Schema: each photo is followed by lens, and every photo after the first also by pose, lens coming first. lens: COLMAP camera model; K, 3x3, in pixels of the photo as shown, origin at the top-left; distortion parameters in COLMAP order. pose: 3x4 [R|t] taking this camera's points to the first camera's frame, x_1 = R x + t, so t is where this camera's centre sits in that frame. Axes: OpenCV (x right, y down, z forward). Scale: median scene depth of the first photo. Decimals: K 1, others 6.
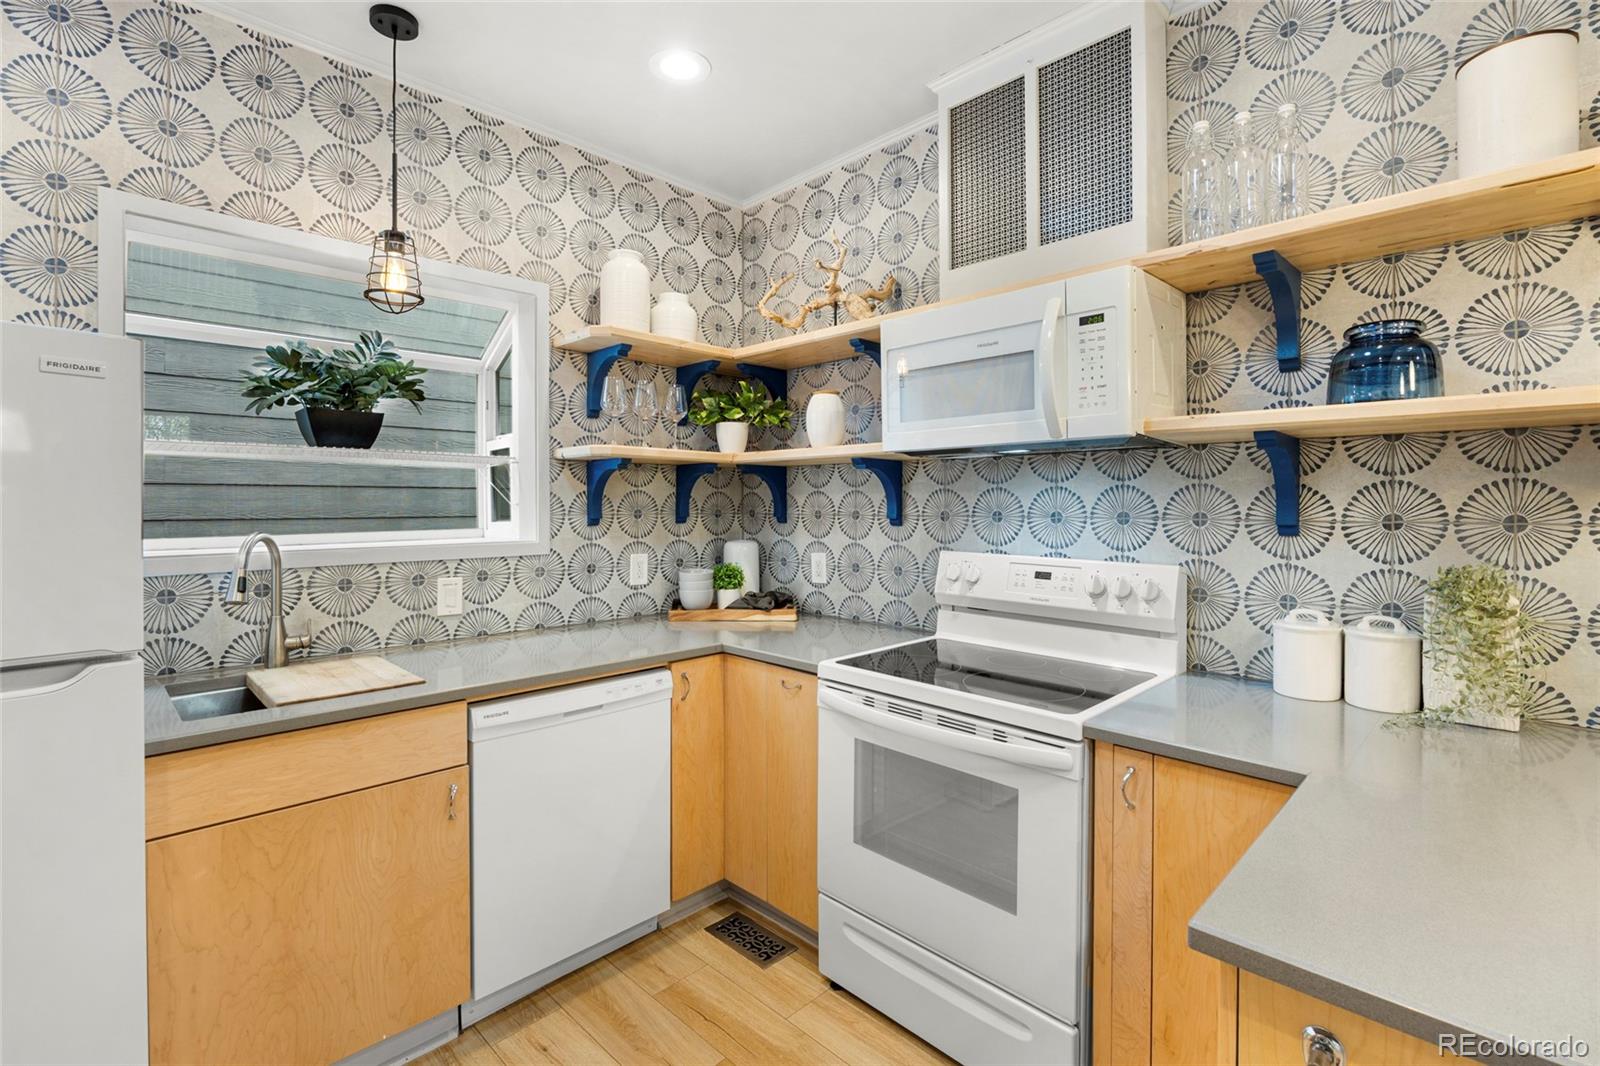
lens RADIAL K [[724.8, 0, 804.9], [0, 724.8, 506.1], [0, 0, 1]] dist [-0.011722, 0.000150]
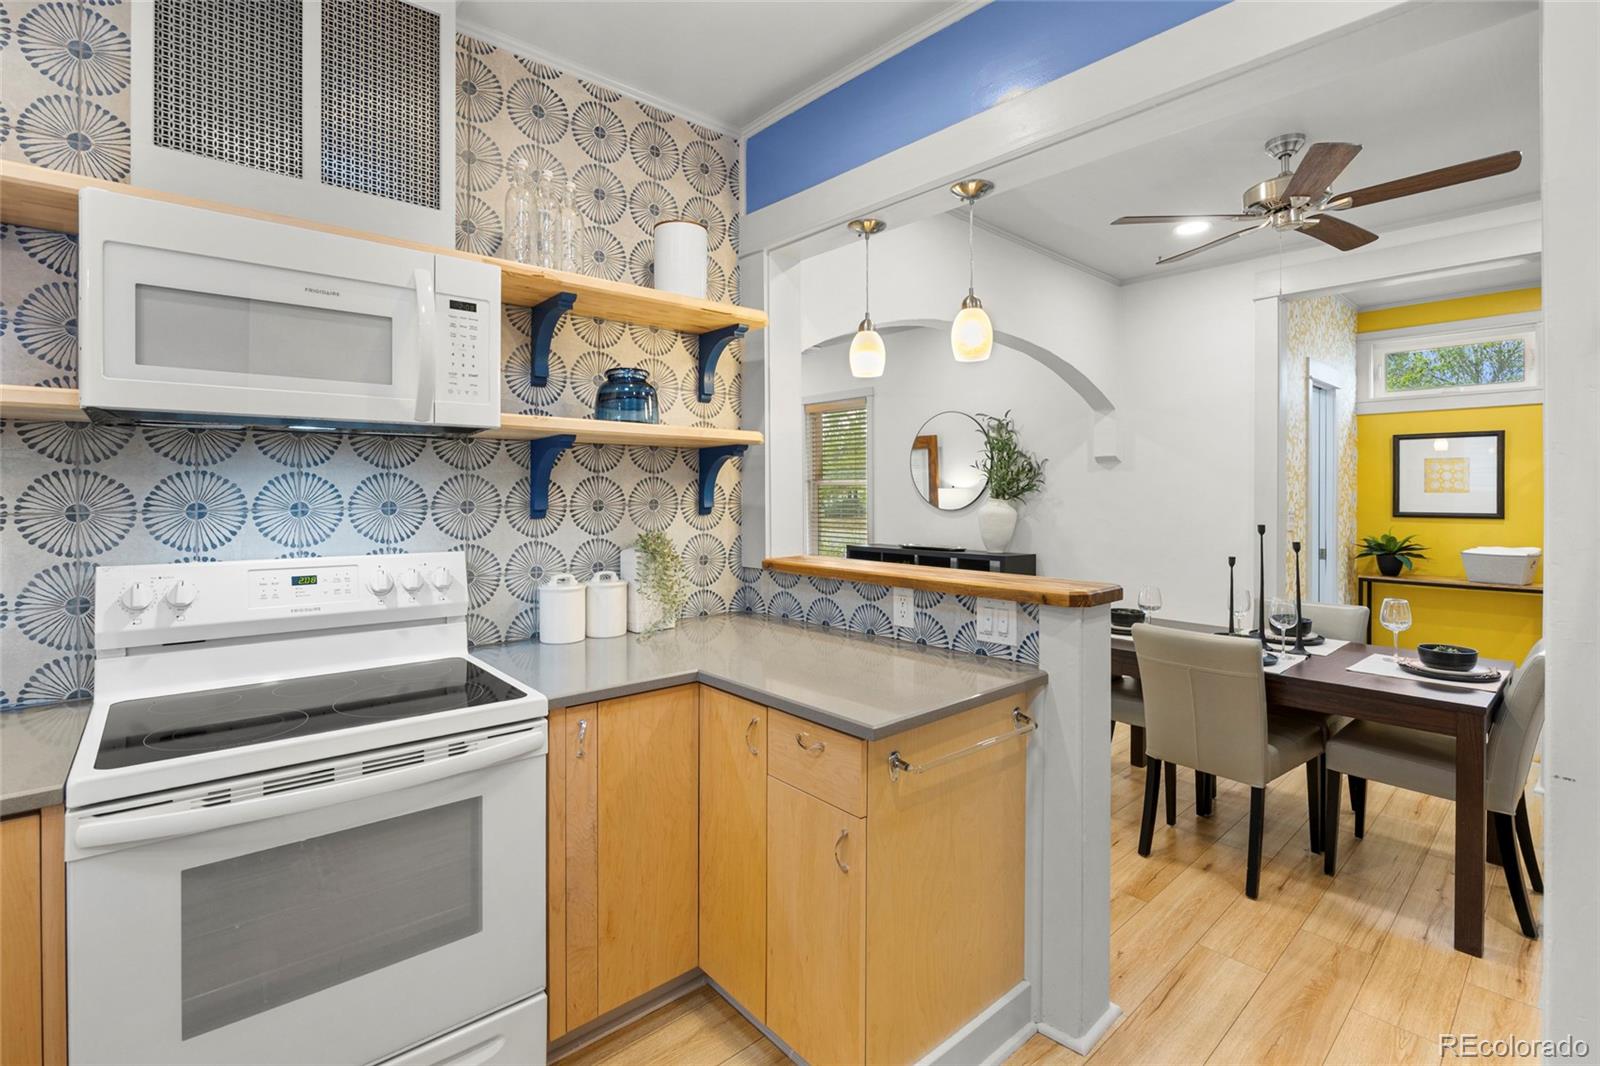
lens RADIAL K [[724.8, 0, 805.6], [0, 724.8, 495.7], [0, 0, 1]] dist [-0.011722, 0.000150]
pose [[0.066271, -0.004065, 0.997793, -0.444962], [0.005755, 0.999977, 0.003692, 0.000130], [-0.997785, 0.005498, 0.066293, 0.373427]]
